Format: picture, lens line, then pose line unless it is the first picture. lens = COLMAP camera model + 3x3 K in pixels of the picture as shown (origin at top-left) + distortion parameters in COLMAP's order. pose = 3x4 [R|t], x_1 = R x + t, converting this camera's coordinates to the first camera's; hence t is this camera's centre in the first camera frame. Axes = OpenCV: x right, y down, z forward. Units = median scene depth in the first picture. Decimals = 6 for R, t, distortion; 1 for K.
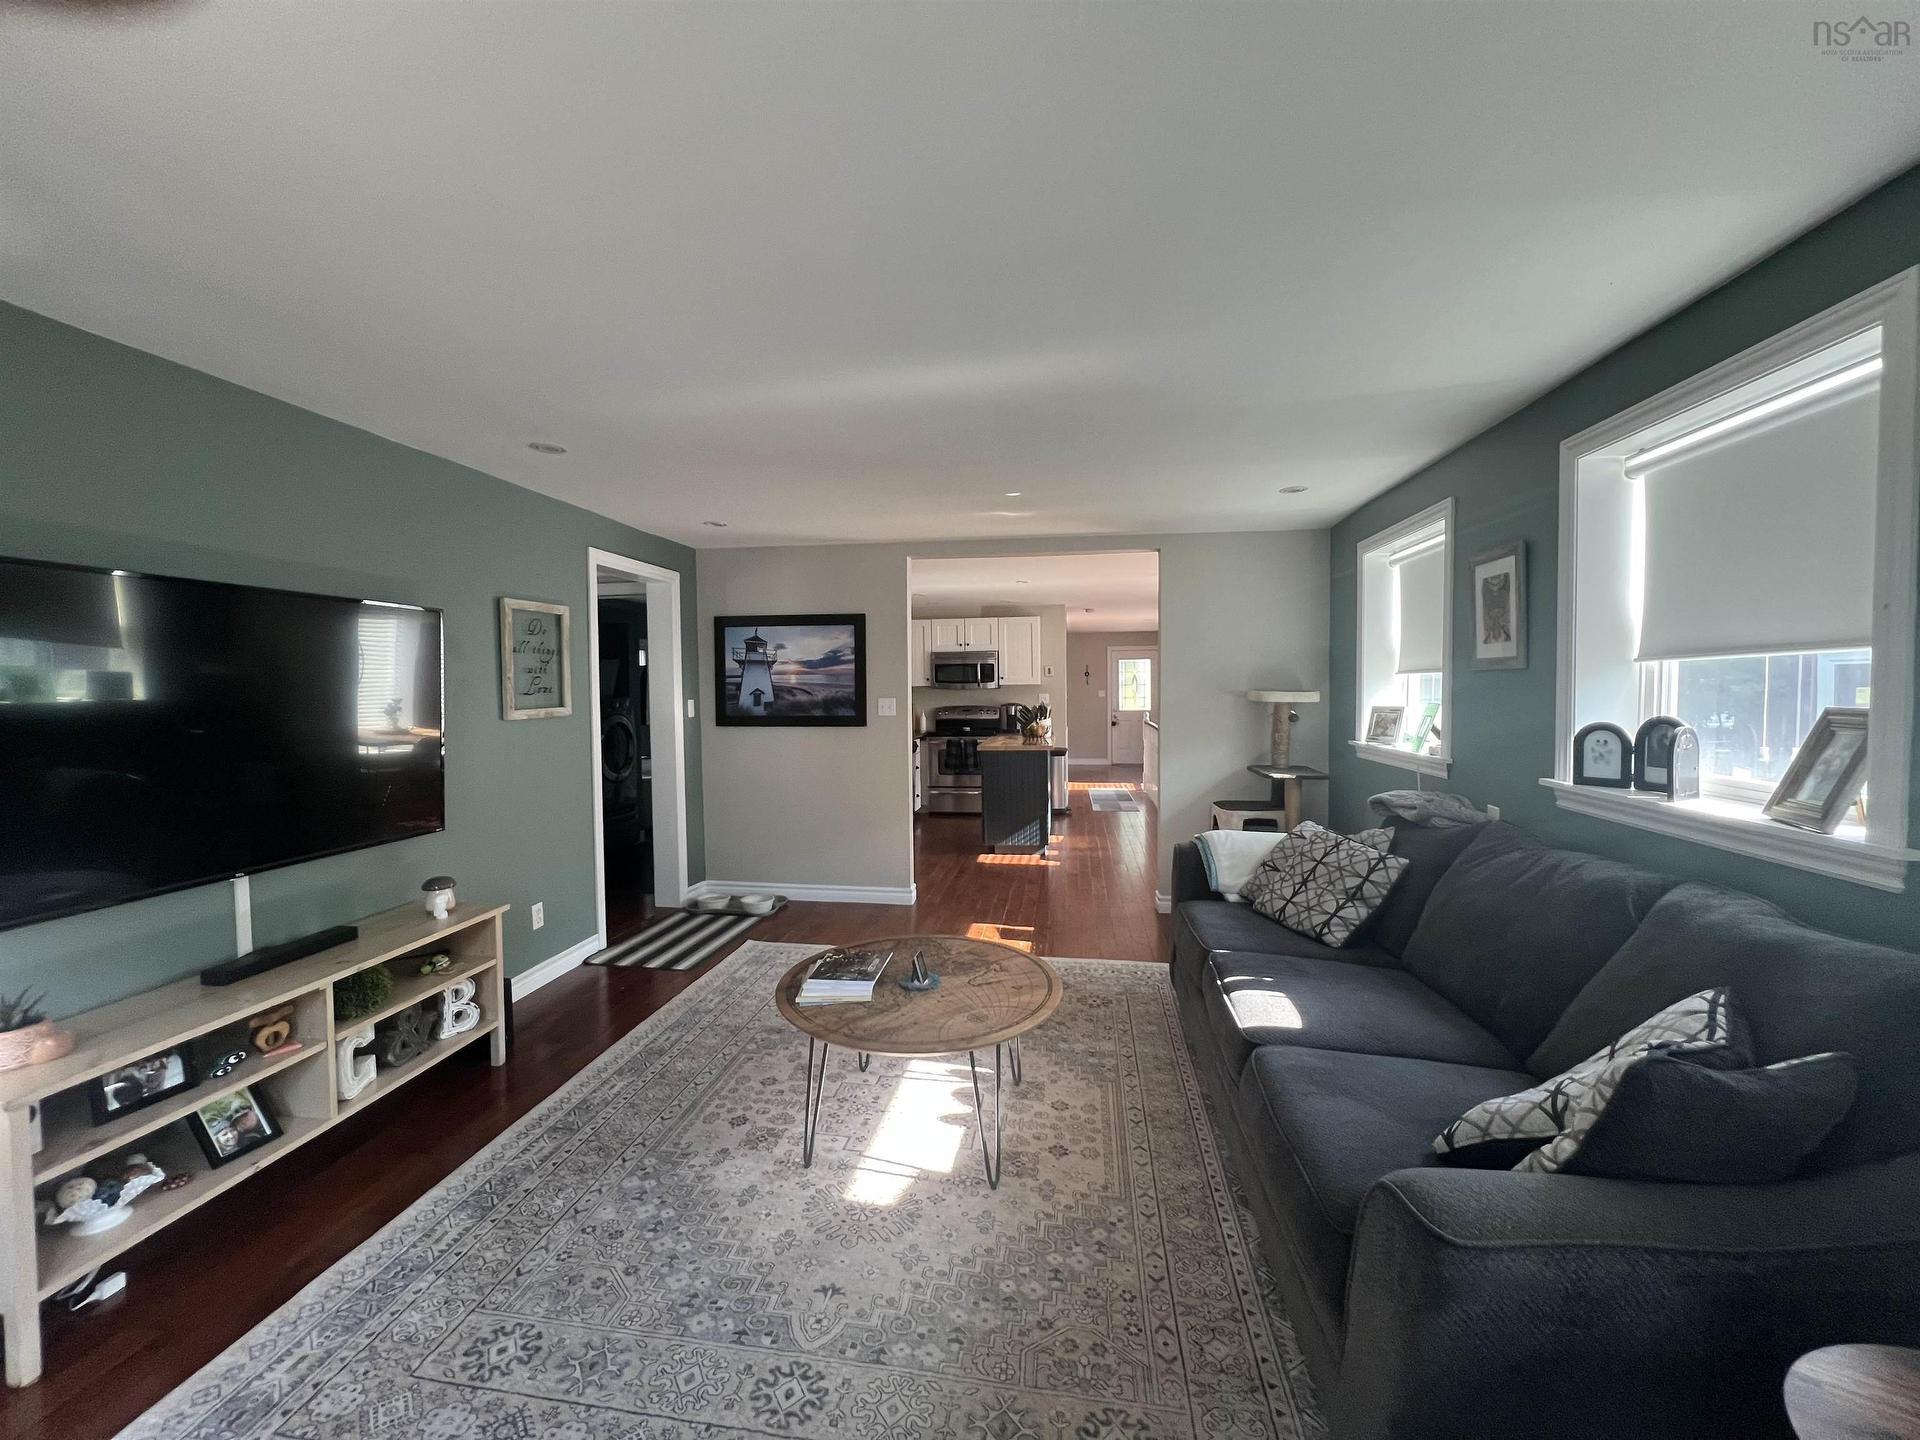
lens RADIAL K [[757.1, 0, 960.0], [0, 757.1, 720.0], [0, 0, 1]] dist [-0.000021, 0.000011]
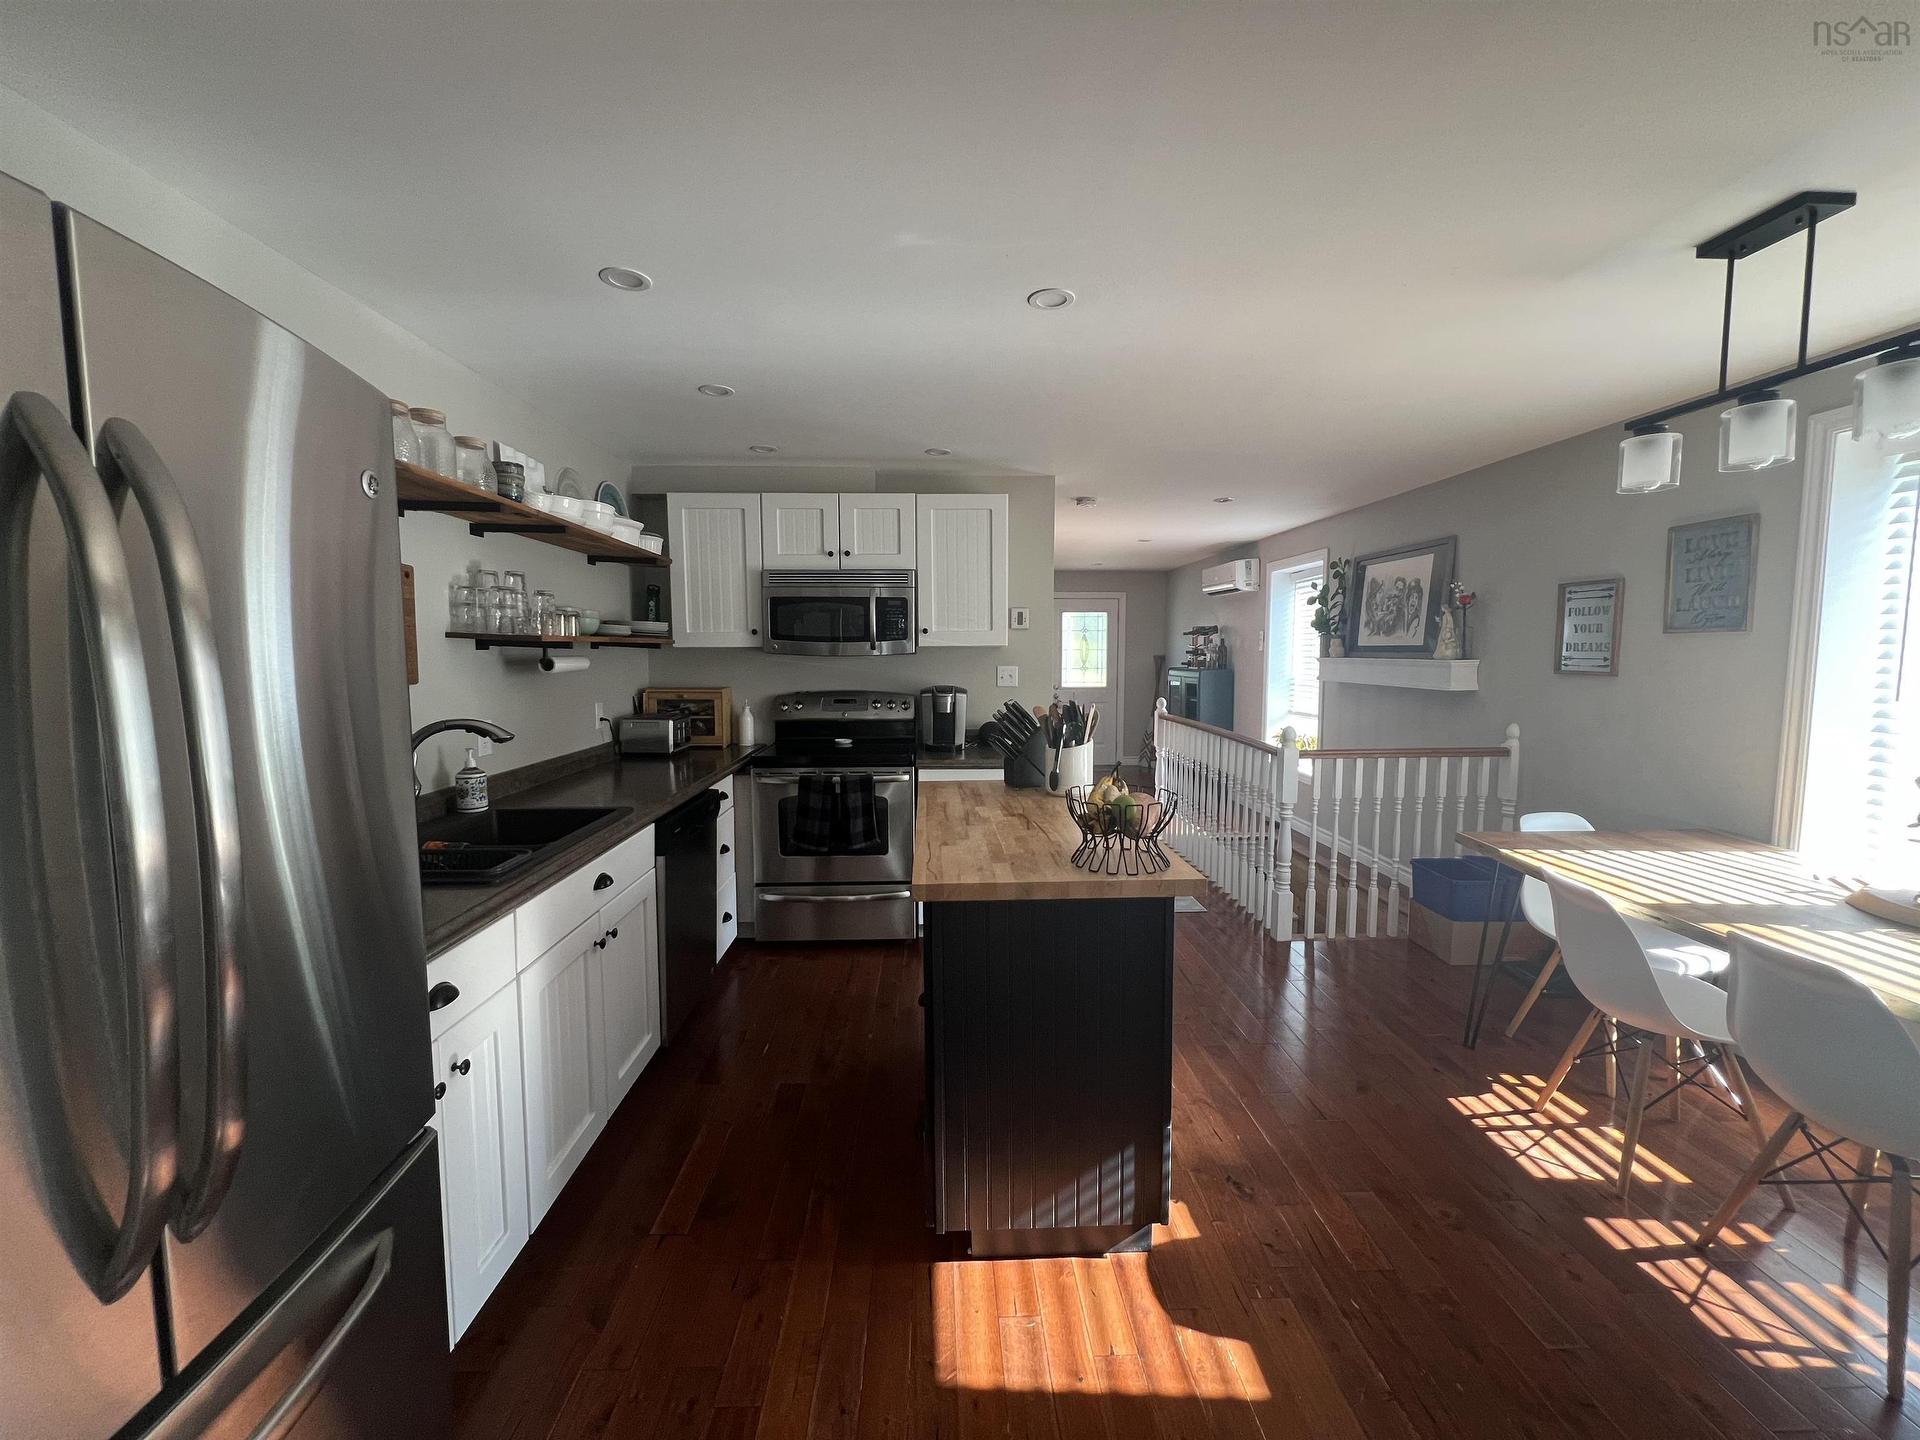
lens RADIAL K [[757.1, 0, 960.0], [0, 757.1, 720.0], [0, 0, 1]] dist [-0.000021, 0.000011]
pose [[0.982756, -0.005633, 0.184820, -0.007130], [-0.003311, 0.998839, 0.048050, -0.024701], [-0.184876, -0.047834, 0.981597, 0.556424]]
